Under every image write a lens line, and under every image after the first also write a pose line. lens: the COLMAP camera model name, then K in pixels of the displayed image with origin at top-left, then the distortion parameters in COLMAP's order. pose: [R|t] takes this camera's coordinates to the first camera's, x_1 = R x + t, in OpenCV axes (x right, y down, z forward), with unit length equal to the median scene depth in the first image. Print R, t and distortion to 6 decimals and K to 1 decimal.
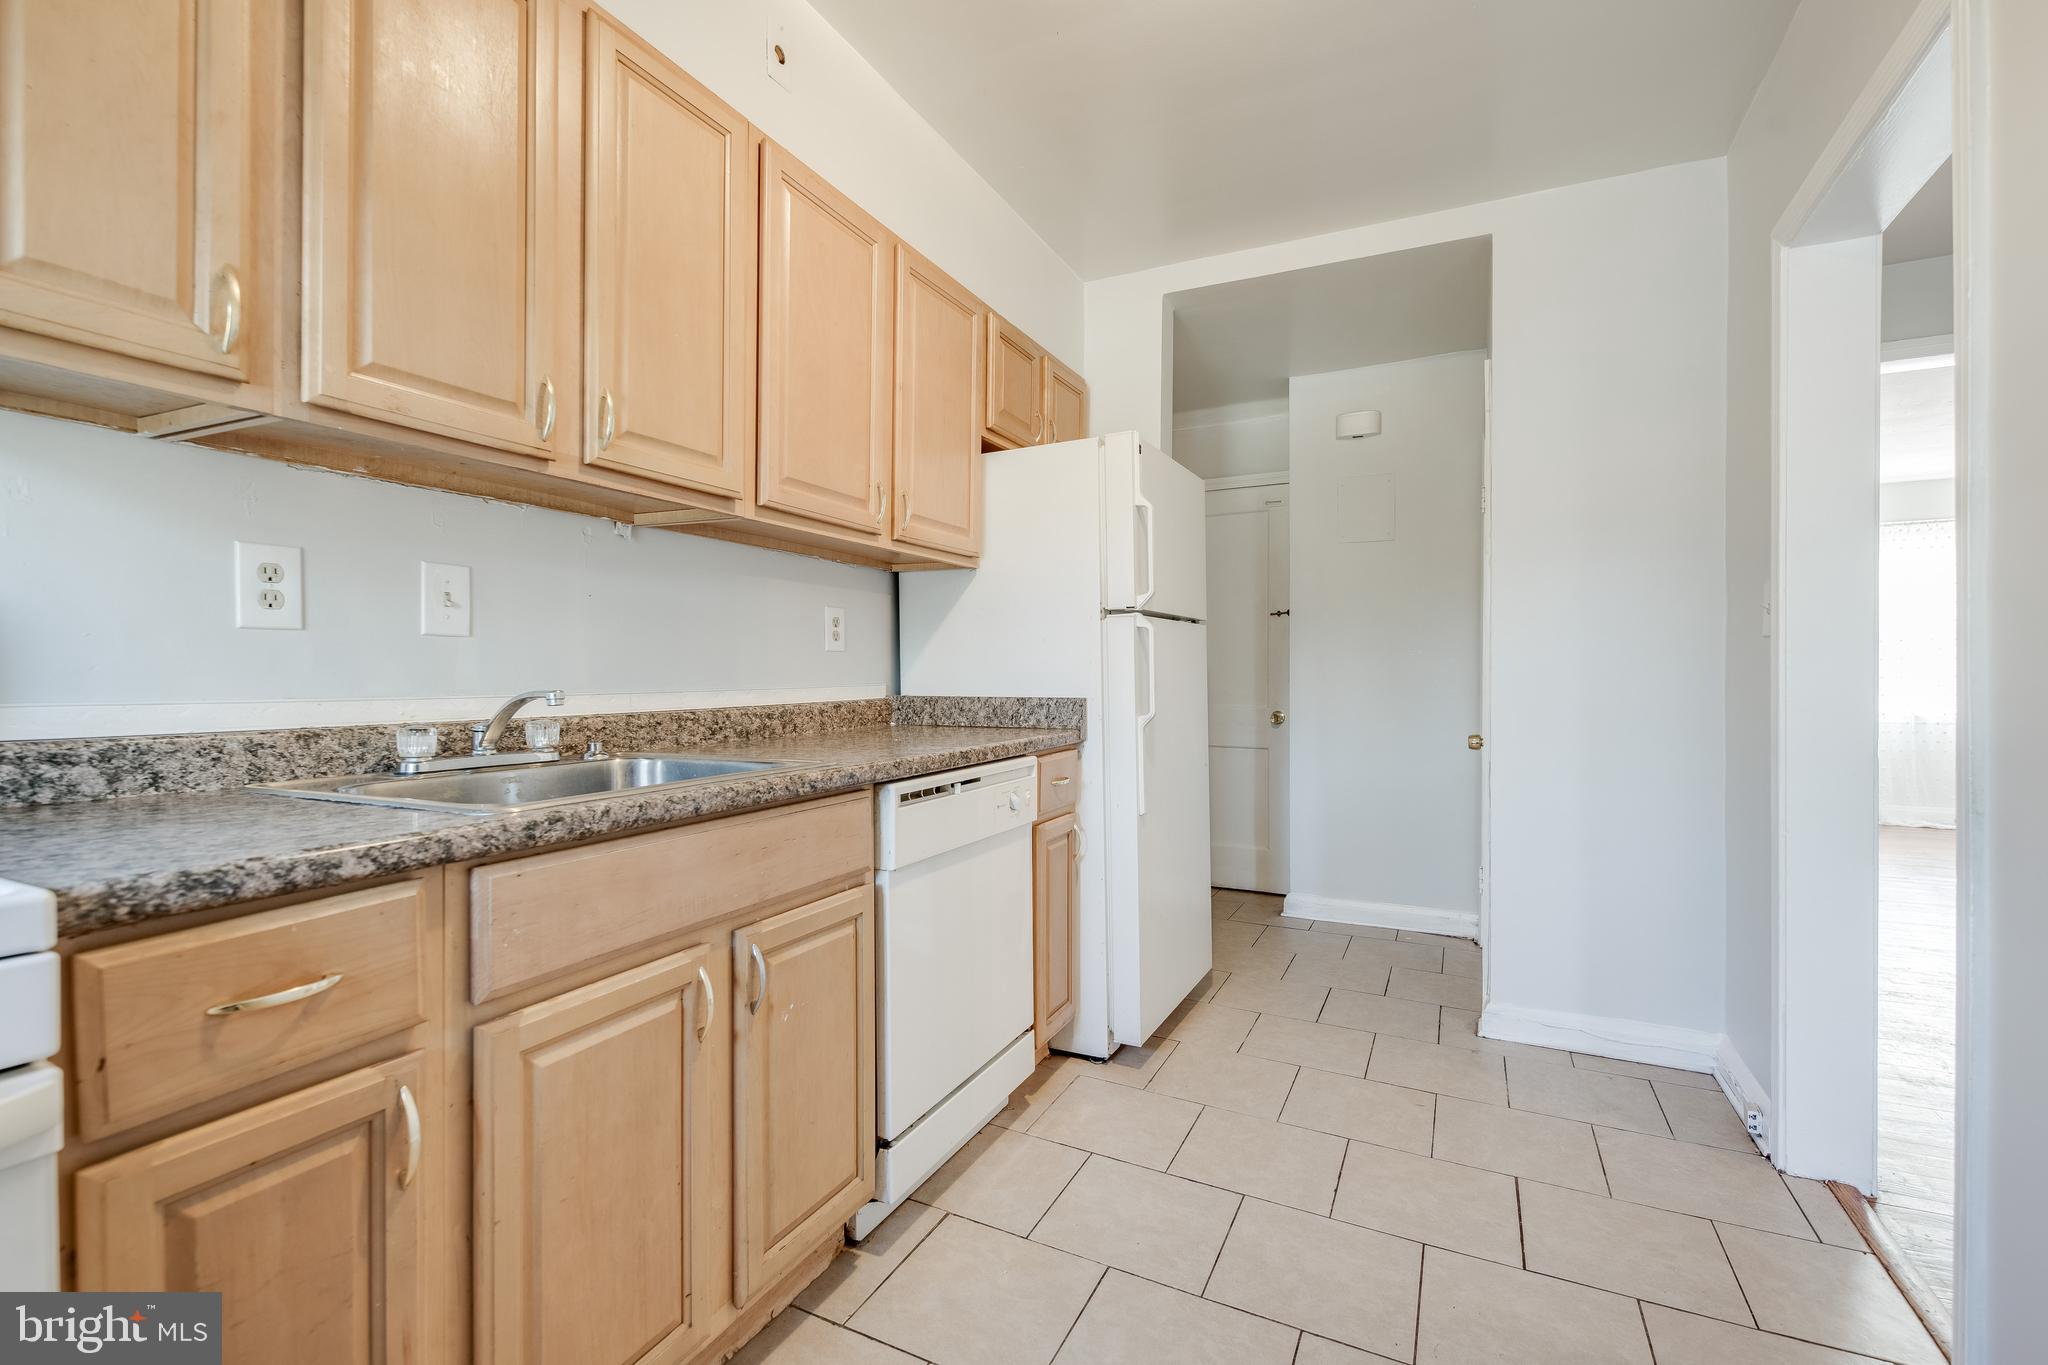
lens RADIAL K [[902.9, 0, 1024.9], [0, 902.9, 680.7], [0, 0, 1]] dist [0.000666, -0.000119]
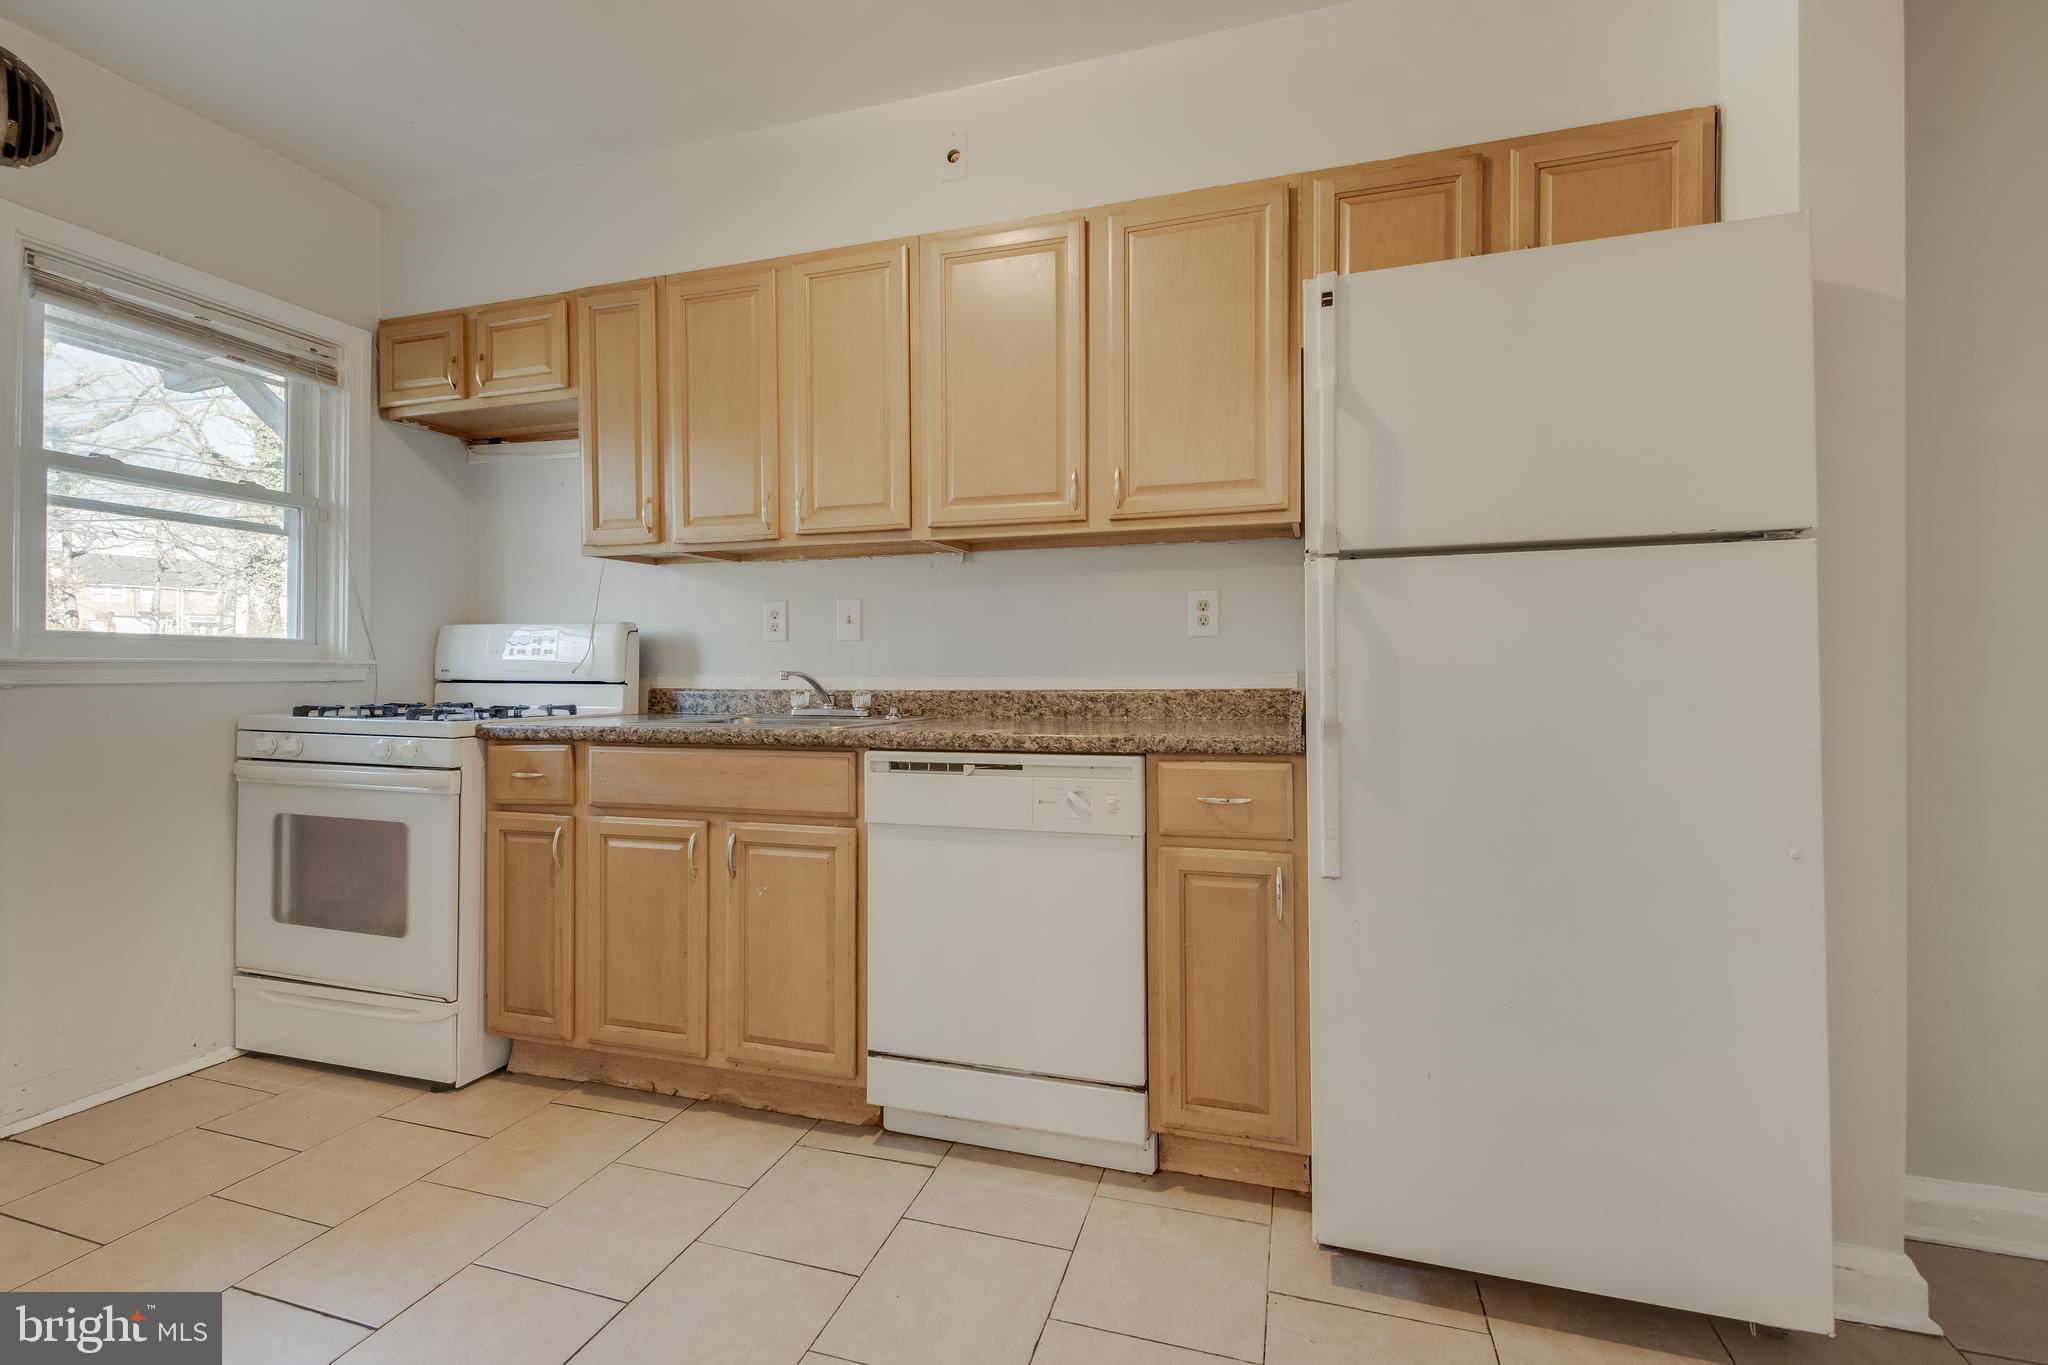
lens RADIAL K [[891.0, 0, 1023.6], [0, 891.0, 672.8], [0, 0, 1]] dist [0.016805, -0.009817]
pose [[0.149109, 0.000814, -0.988820, 0.914584], [-0.004802, 0.999988, 0.000099, 0.008560], [0.988809, 0.004734, 0.149111, 0.890860]]
